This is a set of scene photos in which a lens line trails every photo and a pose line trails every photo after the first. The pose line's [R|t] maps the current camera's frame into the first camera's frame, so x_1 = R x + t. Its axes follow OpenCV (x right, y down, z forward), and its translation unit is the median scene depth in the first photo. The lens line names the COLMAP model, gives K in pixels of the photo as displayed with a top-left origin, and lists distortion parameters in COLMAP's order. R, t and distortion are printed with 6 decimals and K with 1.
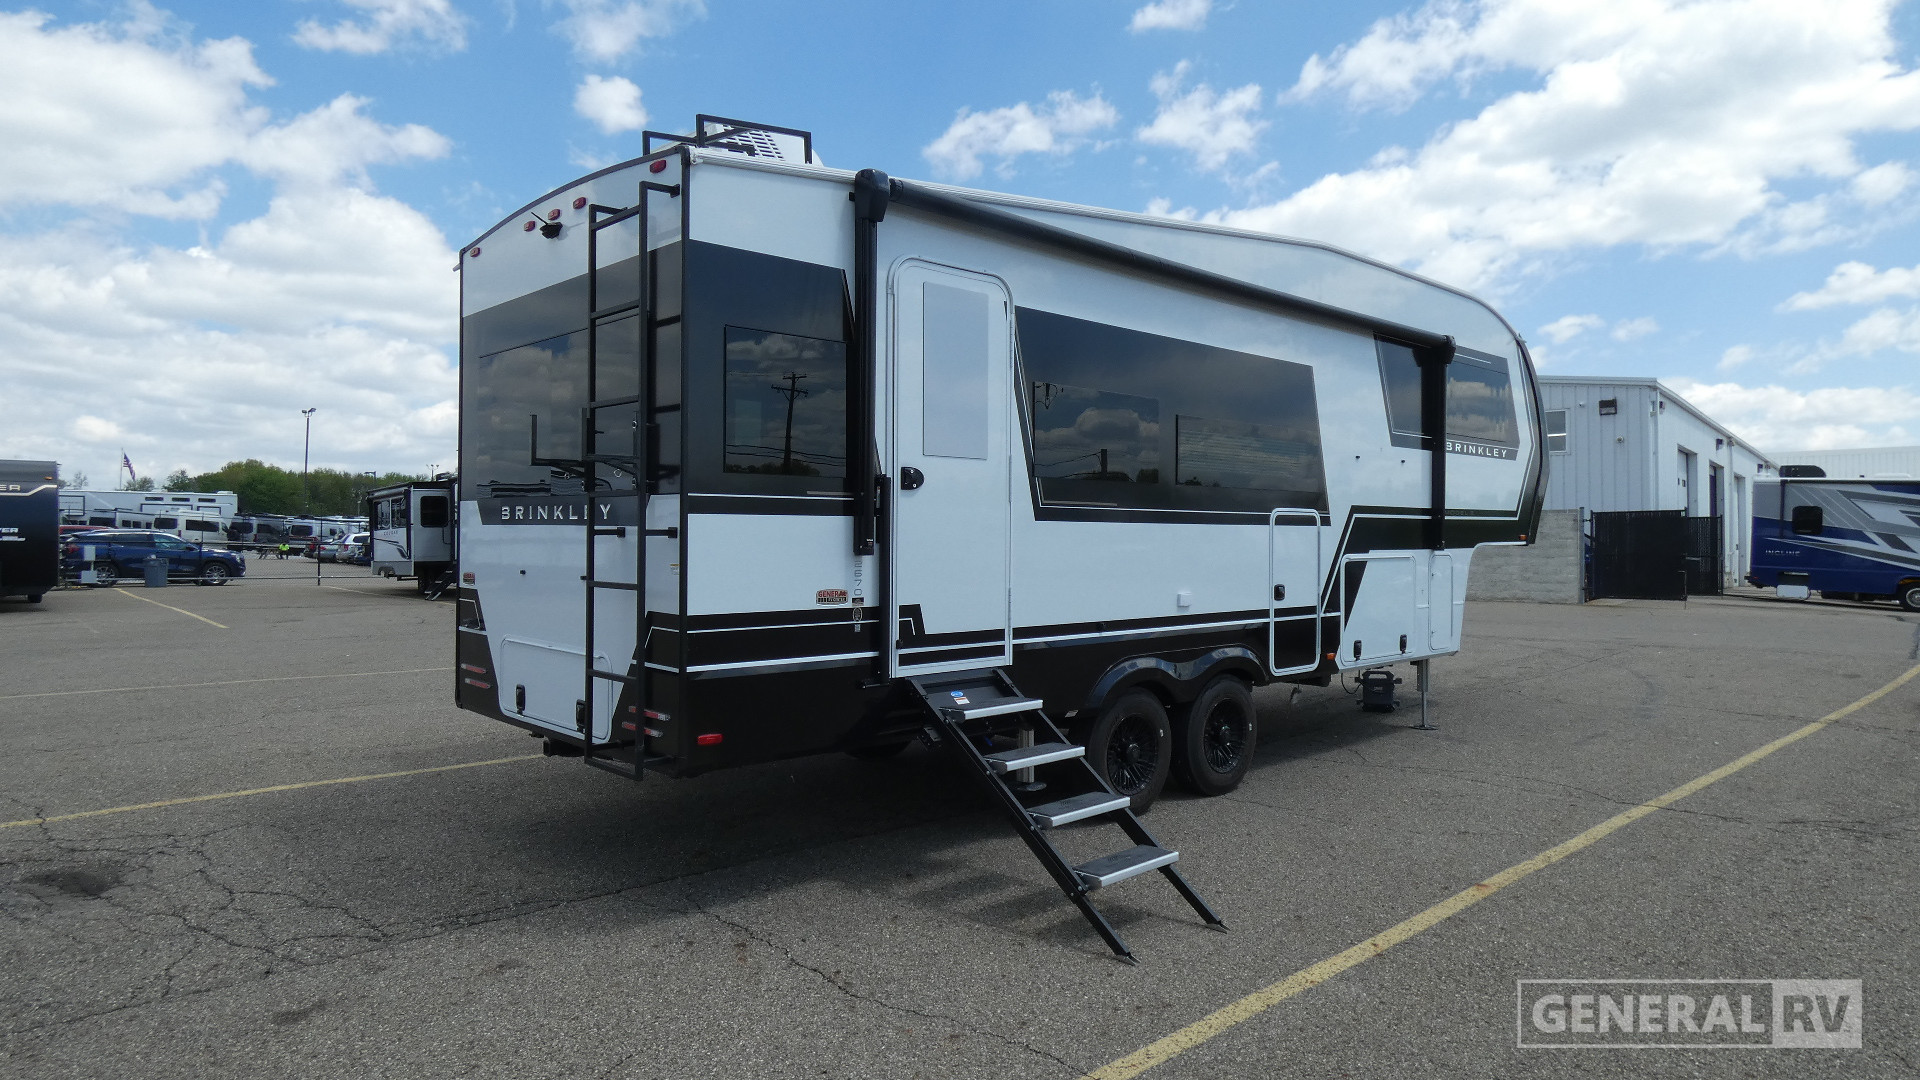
lens RADIAL K [[1149.5, 0, 955.0], [0, 1149.5, 535.4], [0, 0, 1]] dist [-0.002591, -0.002434]
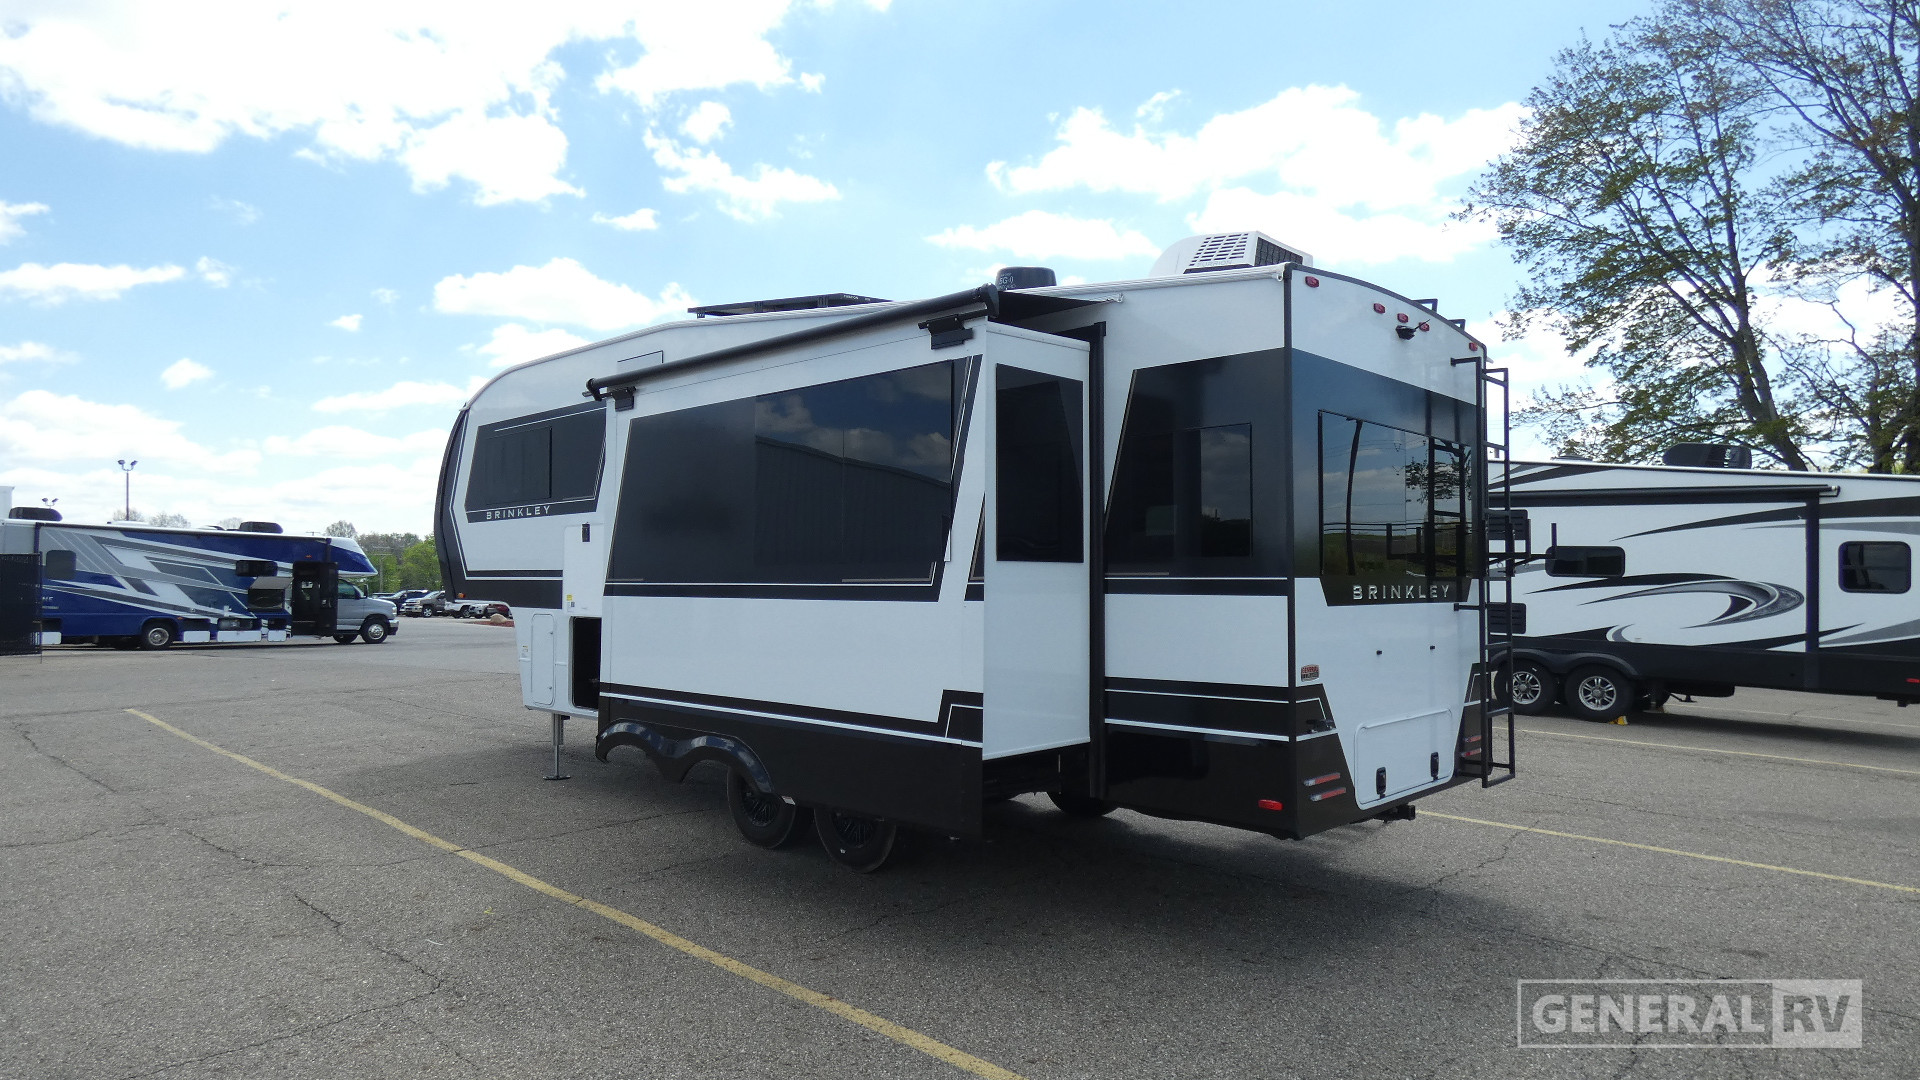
lens RADIAL K [[1149.5, 0, 955.0], [0, 1149.5, 535.4], [0, 0, 1]] dist [-0.002591, -0.002434]
pose [[-0.055704, 0.028401, 0.998043, -0.470318], [0.002999, 0.999596, -0.028277, -0.014544], [-0.998443, 0.001418, -0.055766, 0.497076]]
